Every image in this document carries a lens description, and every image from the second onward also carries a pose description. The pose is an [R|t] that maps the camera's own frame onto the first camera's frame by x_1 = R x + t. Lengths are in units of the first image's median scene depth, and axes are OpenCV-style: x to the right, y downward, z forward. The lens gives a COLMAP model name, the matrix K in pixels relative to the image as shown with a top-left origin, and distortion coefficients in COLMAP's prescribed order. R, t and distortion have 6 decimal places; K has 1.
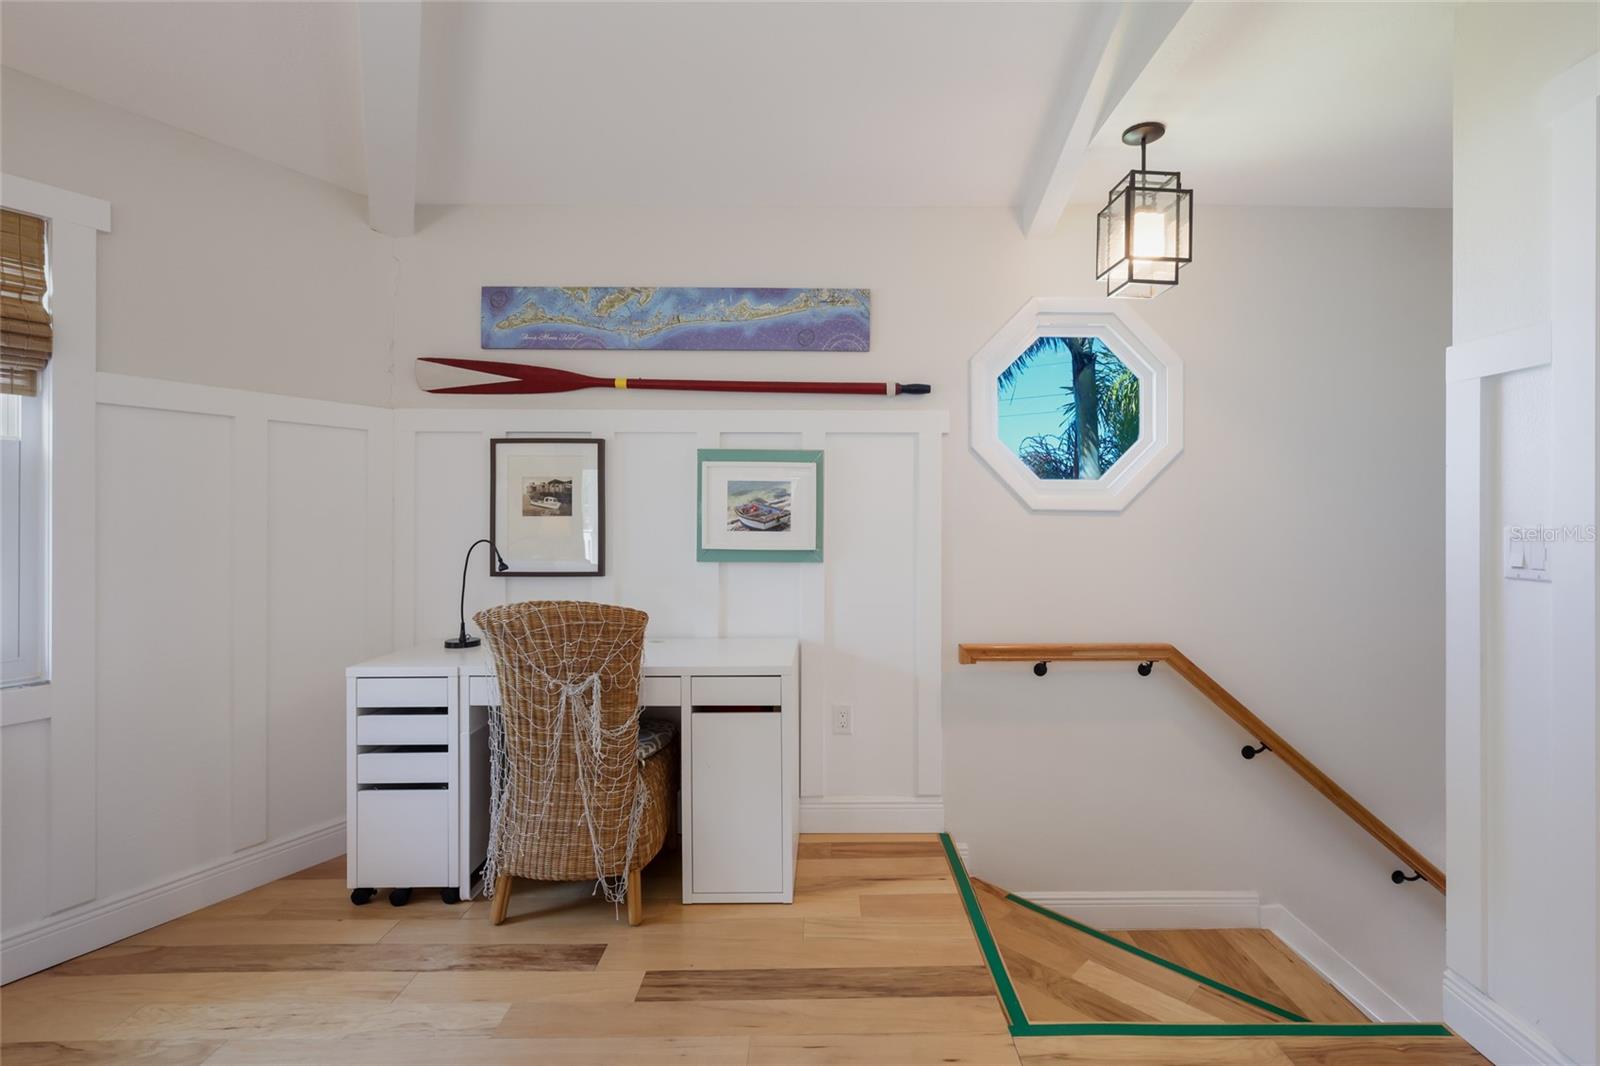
lens RADIAL K [[719.9, 0, 830.2], [0, 719.9, 512.3], [0, 0, 1]] dist [-0.002149, 0.000071]
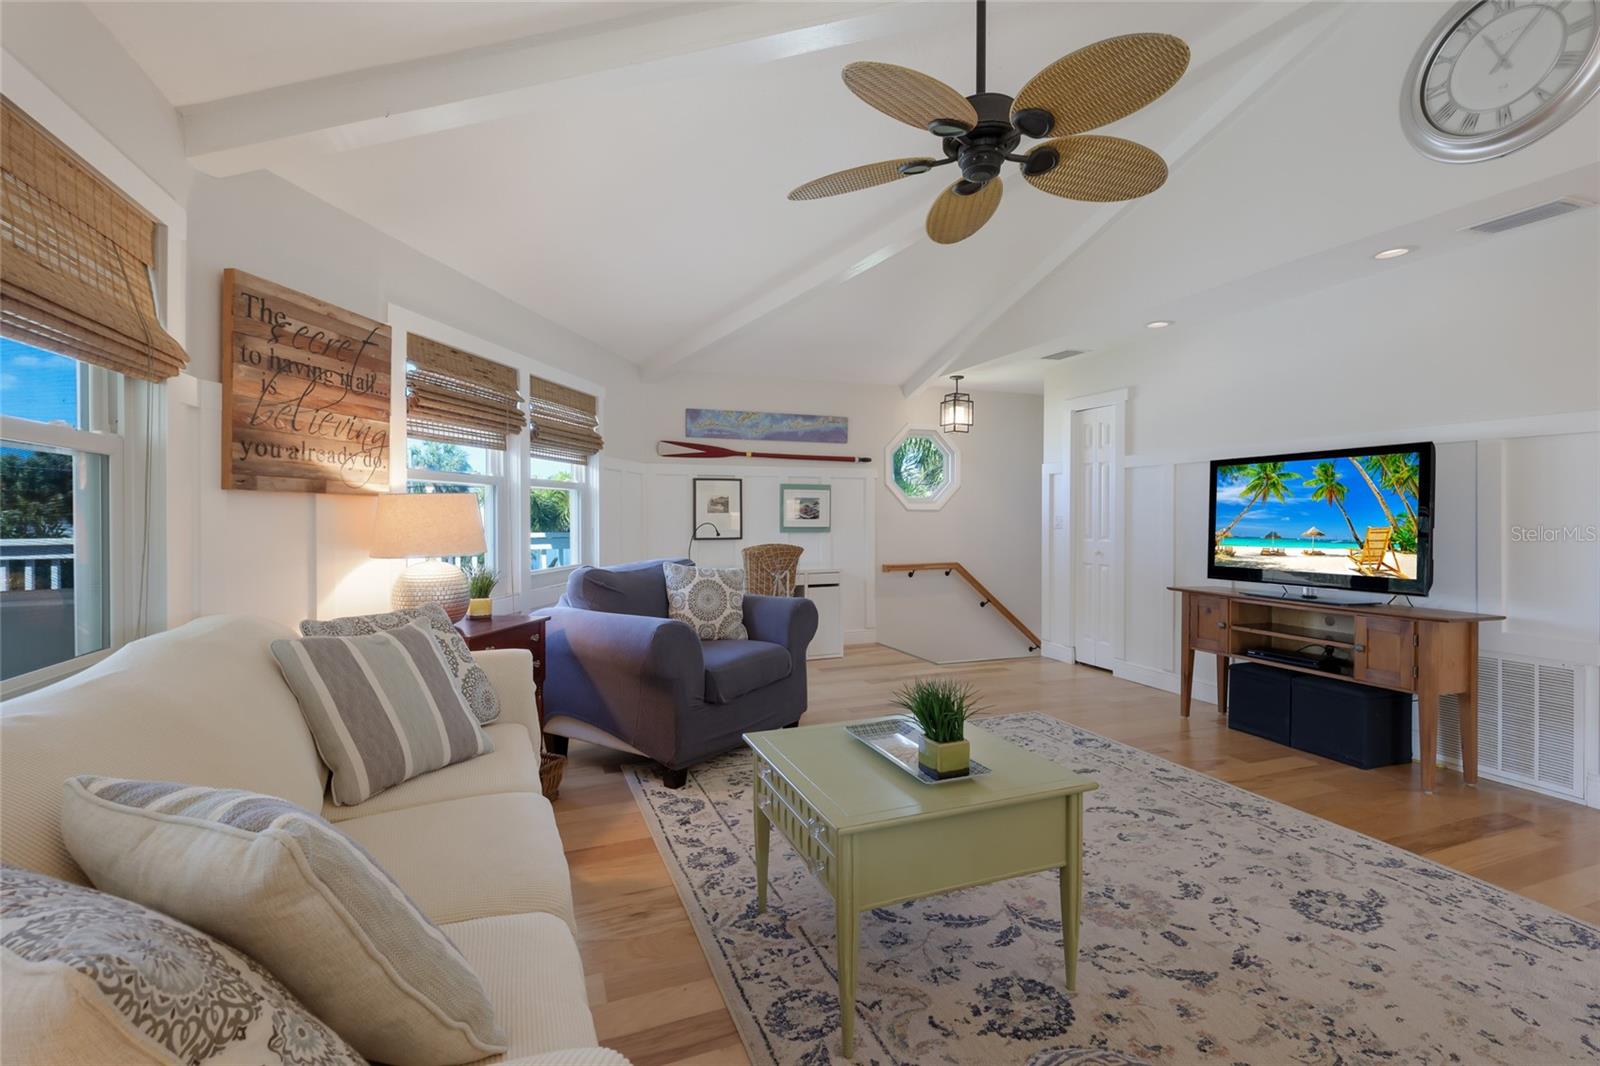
lens RADIAL K [[719.9, 0, 790.5], [0, 719.9, 511.6], [0, 0, 1]] dist [-0.002149, 0.000071]
pose [[0.939870, -0.001650, 0.341527, -0.953739], [0.001079, 0.999998, 0.001862, -0.002602], [-0.341530, -0.001381, 0.939870, -1.197617]]
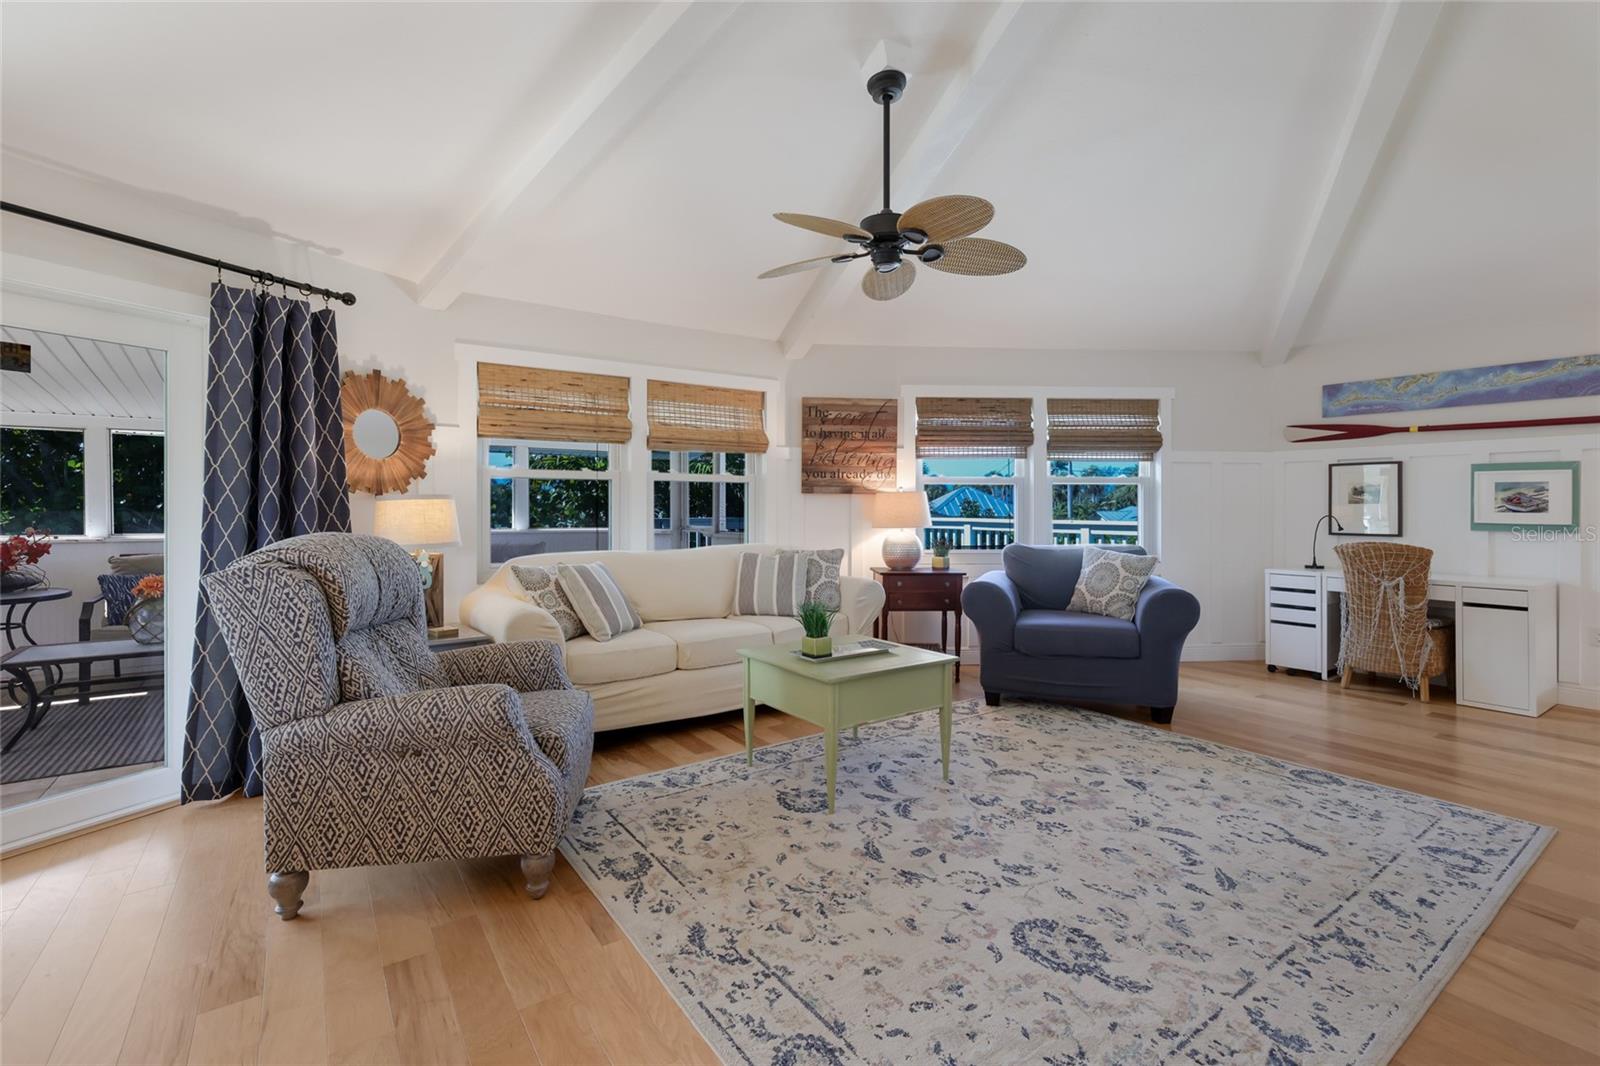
lens RADIAL K [[711.4, 0, 804.1], [0, 711.4, 509.6], [0, 0, 1]] dist [-0.001913, 0.000474]
pose [[0.563061, 0.002173, -0.826412, 0.317894], [0.003191, 0.999983, 0.004804, 0.006598], [0.826409, -0.005342, 0.563045, -1.255744]]
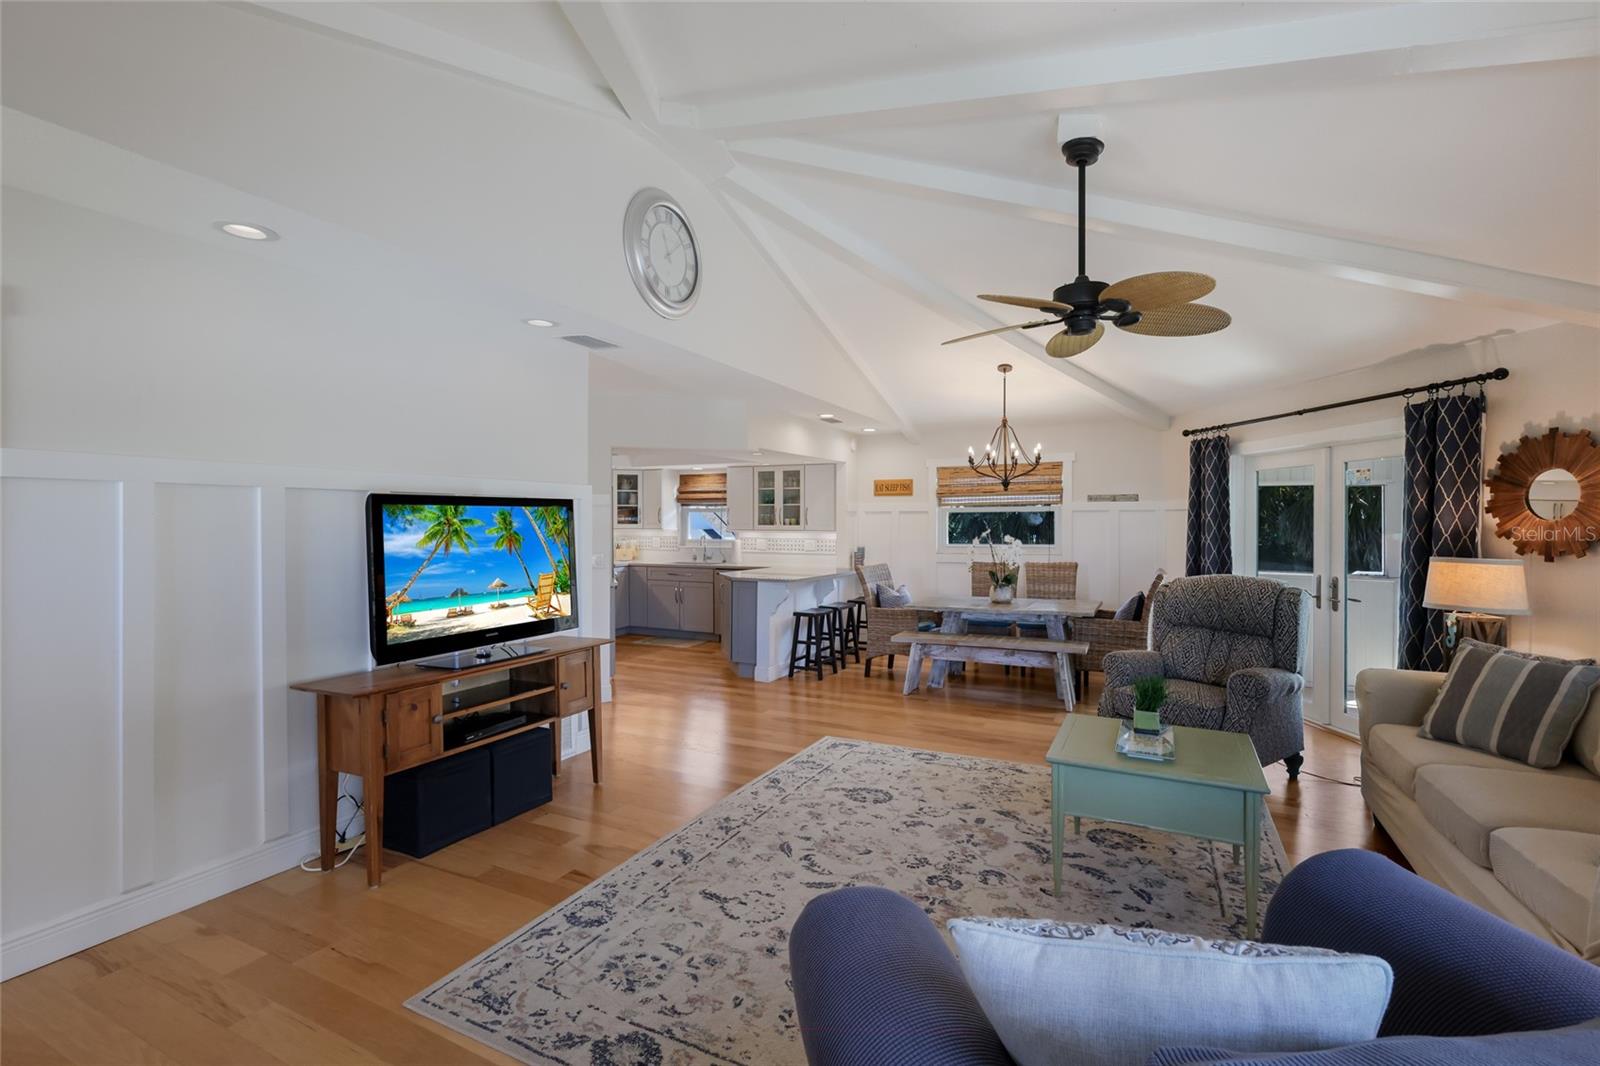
lens RADIAL K [[719.9, 0, 805.7], [0, 719.9, 519.6], [0, 0, 1]] dist [-0.002149, 0.000071]
pose [[-0.890442, -0.004163, 0.455078, -0.624678], [-0.007177, 0.999962, -0.004895, -0.070047], [-0.455041, -0.007625, -0.890438, 0.600368]]
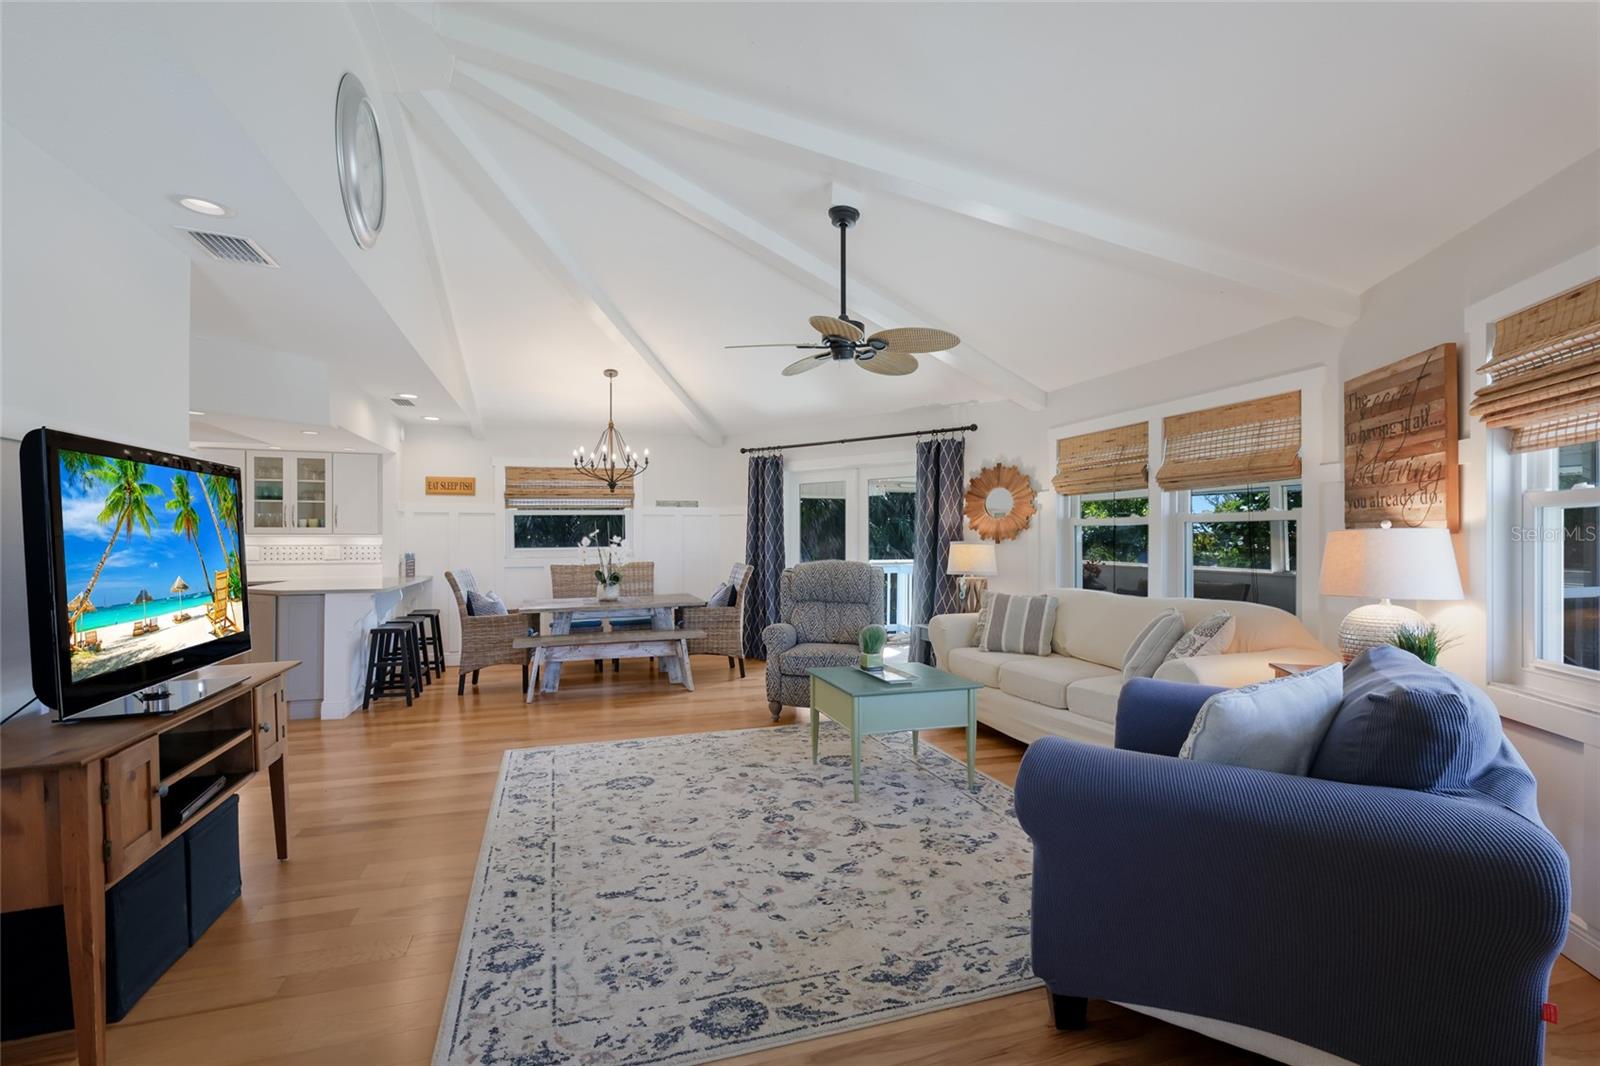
lens RADIAL K [[730.9, 0, 800.6], [0, 730.9, 535.3], [0, 0, 1]] dist [-0.002275, -0.001007]
pose [[-0.954216, -0.004984, -0.299076, -0.011805], [-0.001877, 0.999941, -0.010678, -0.010347], [0.299112, -0.009628, -0.954170, 0.748137]]
